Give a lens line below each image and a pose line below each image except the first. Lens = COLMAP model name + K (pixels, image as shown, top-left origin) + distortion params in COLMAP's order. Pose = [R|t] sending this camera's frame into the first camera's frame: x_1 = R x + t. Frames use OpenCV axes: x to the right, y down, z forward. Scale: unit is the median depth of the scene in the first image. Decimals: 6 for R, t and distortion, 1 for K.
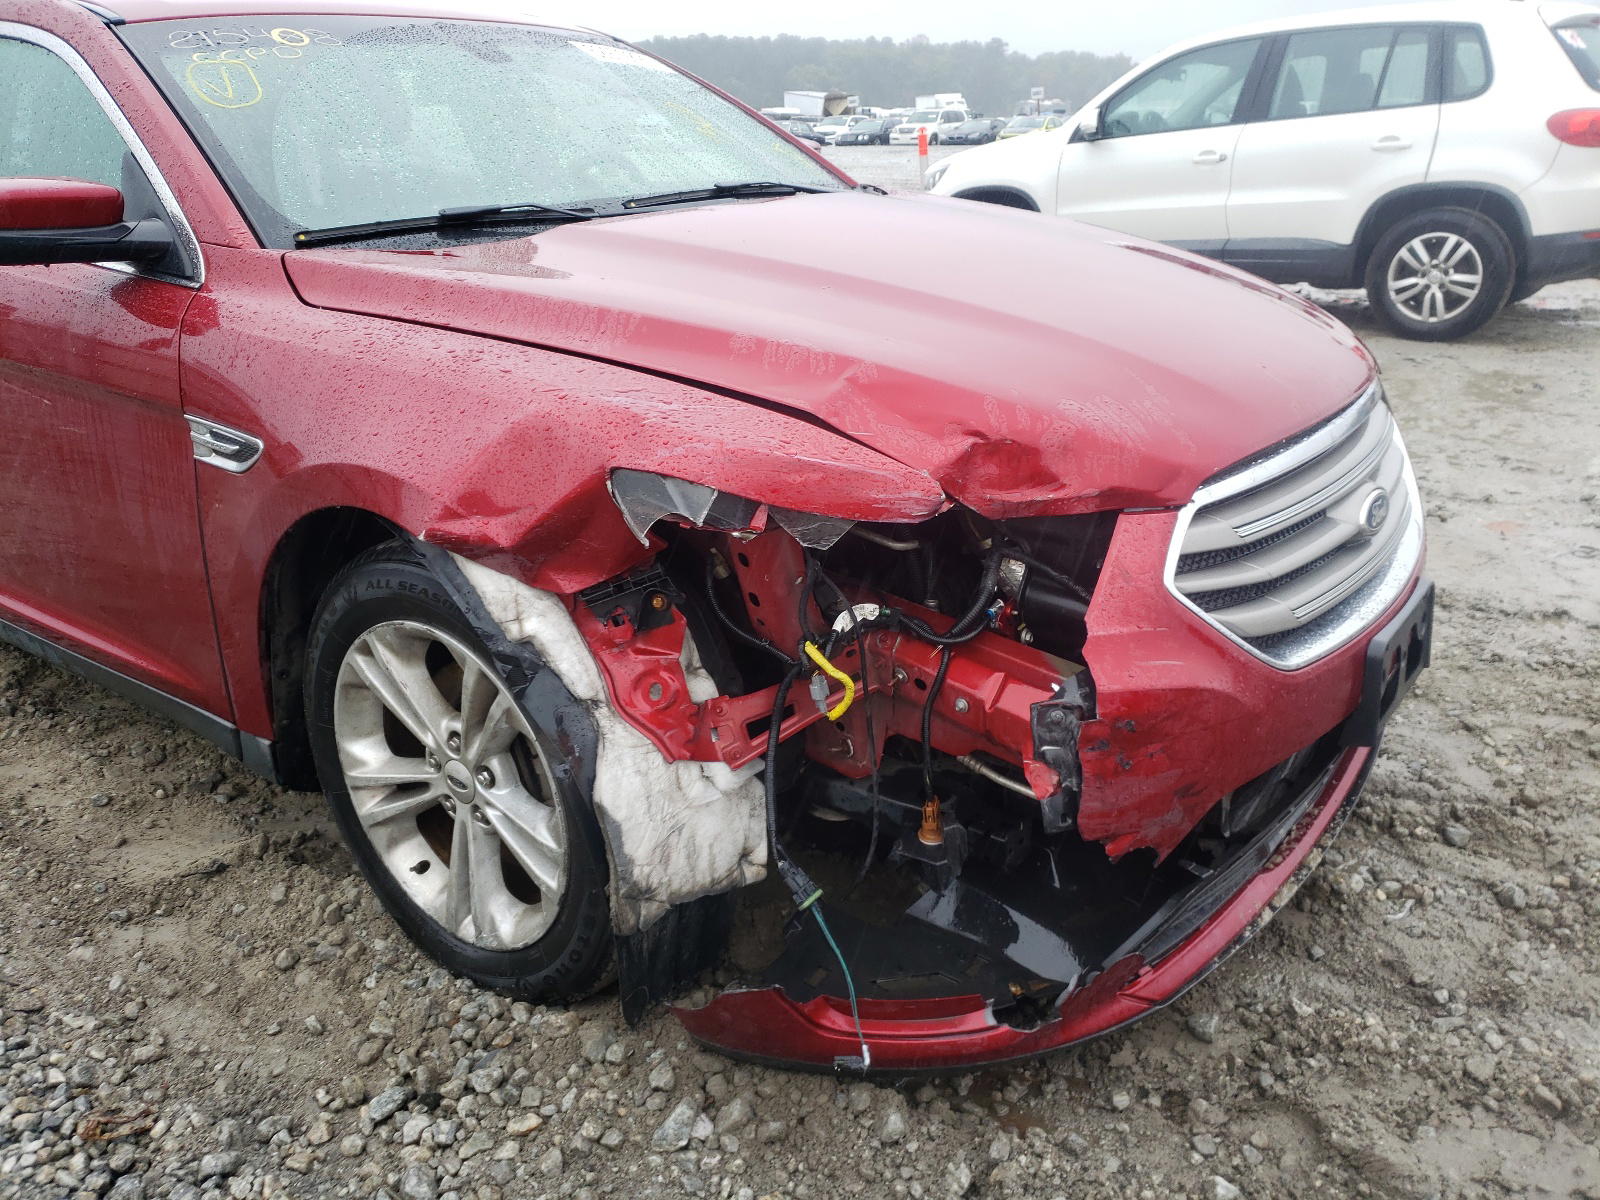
lens RADIAL K [[1190.5, 0, 800.0], [0, 1190.5, 600.0], [0, 0, 1]] dist [0.007736, 0.004441]
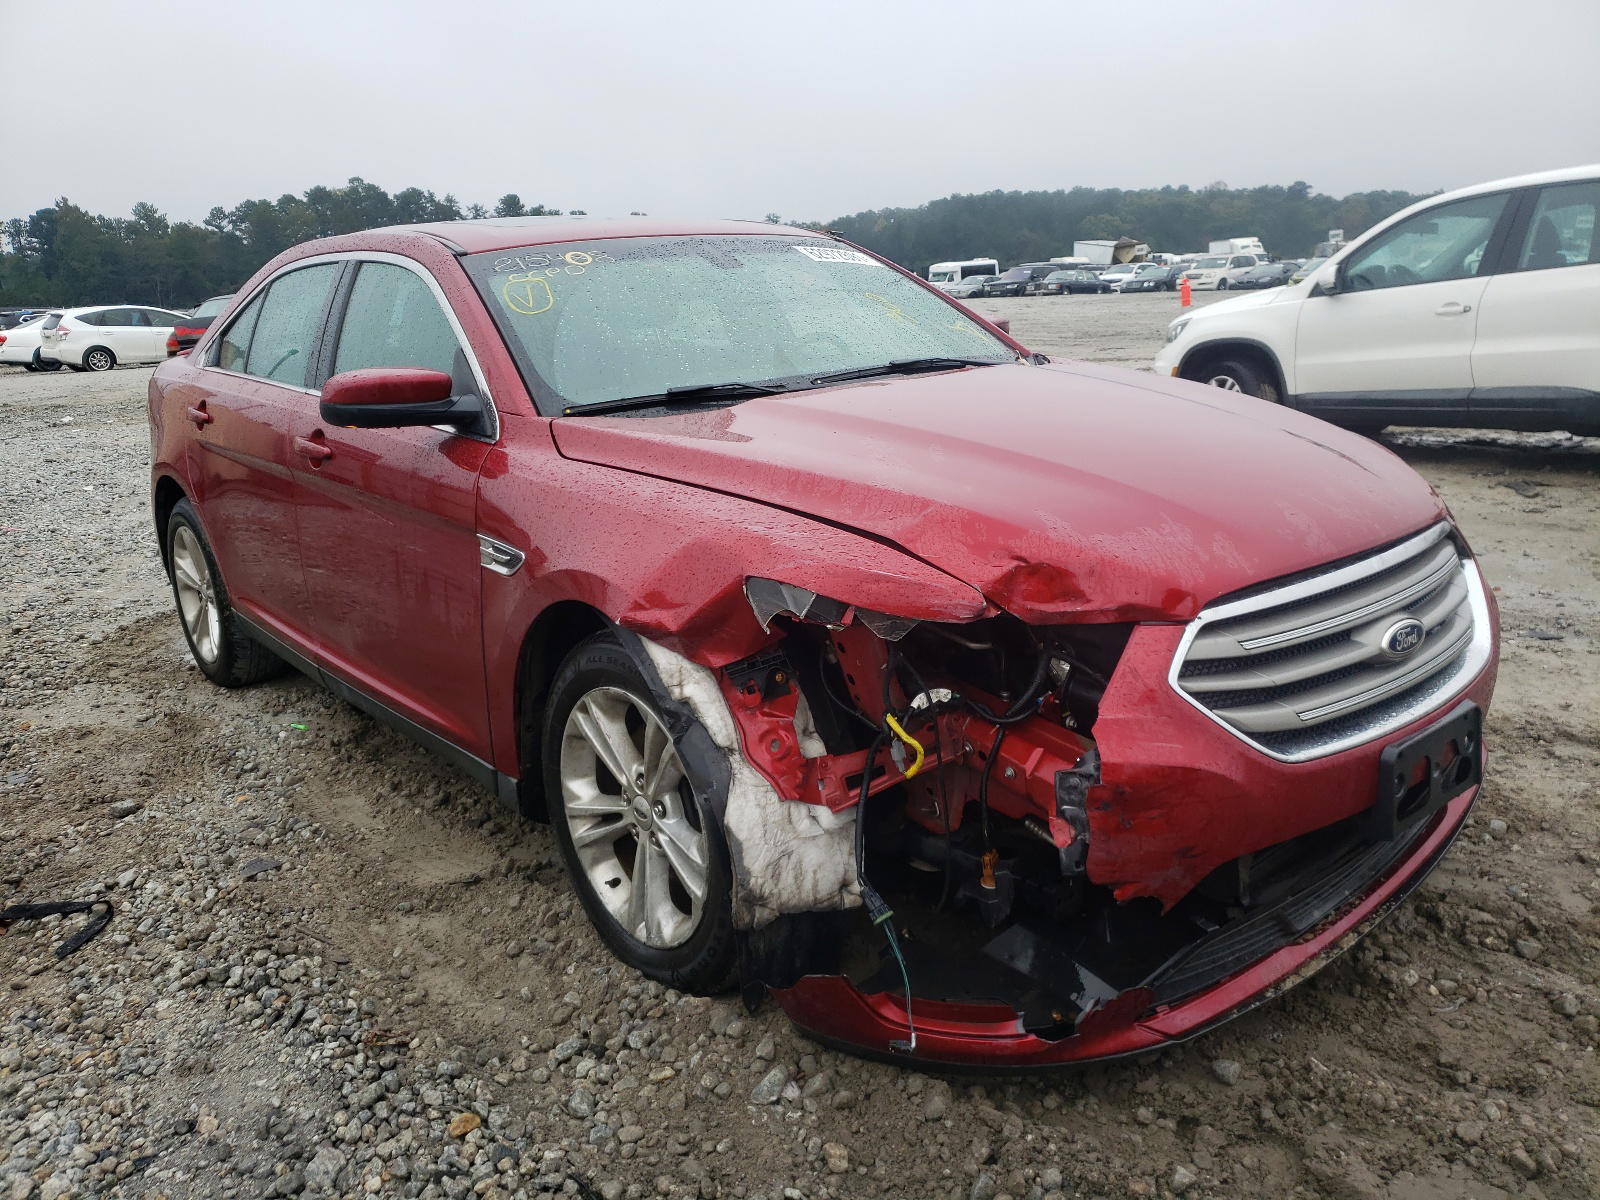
lens RADIAL K [[1242.5, 0, 800.0], [0, 1242.5, 600.0], [0, 0, 1]] dist [-0.006316, -0.004593]
pose [[0.969339, 0.033650, -0.243412, 0.224559], [-0.061838, 0.992105, -0.109103, 0.061946], [0.237819, 0.120810, 0.963767, -0.330847]]
